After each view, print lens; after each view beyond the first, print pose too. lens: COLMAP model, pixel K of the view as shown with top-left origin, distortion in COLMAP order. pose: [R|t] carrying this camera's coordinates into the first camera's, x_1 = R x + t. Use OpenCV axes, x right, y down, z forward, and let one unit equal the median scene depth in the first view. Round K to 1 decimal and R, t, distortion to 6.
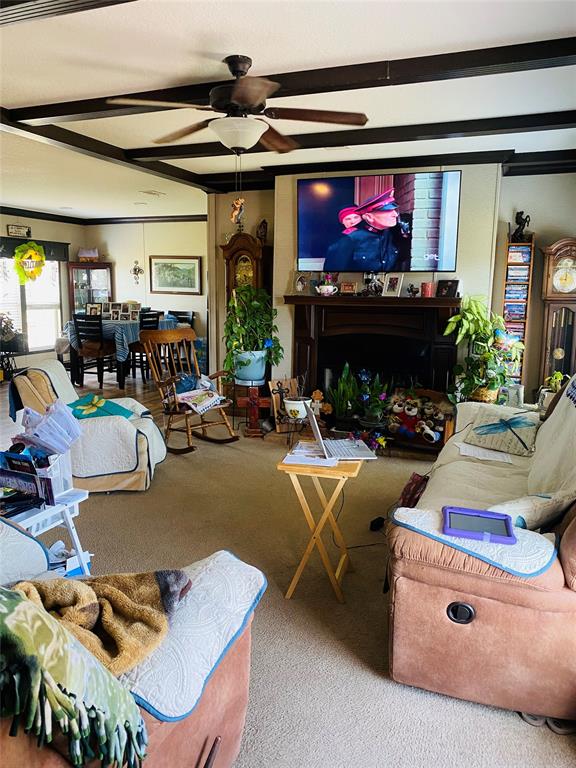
lens RADIAL K [[584.2, 0, 283.5], [0, 584.2, 374.7], [0, 0, 1]] dist [0.001051, -0.006378]
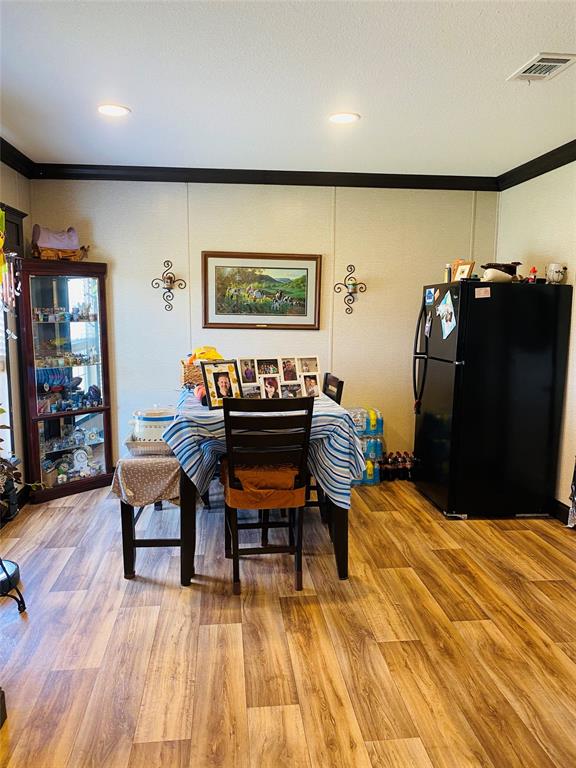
lens RADIAL K [[584.2, 0, 283.5], [0, 584.2, 374.7], [0, 0, 1]] dist [0.001051, -0.006378]
pose [[0.885025, -0.062056, 0.461389, -0.406433], [0.076255, 0.997014, -0.012175, -0.091795], [-0.459255, 0.045958, 0.887115, 0.551217]]
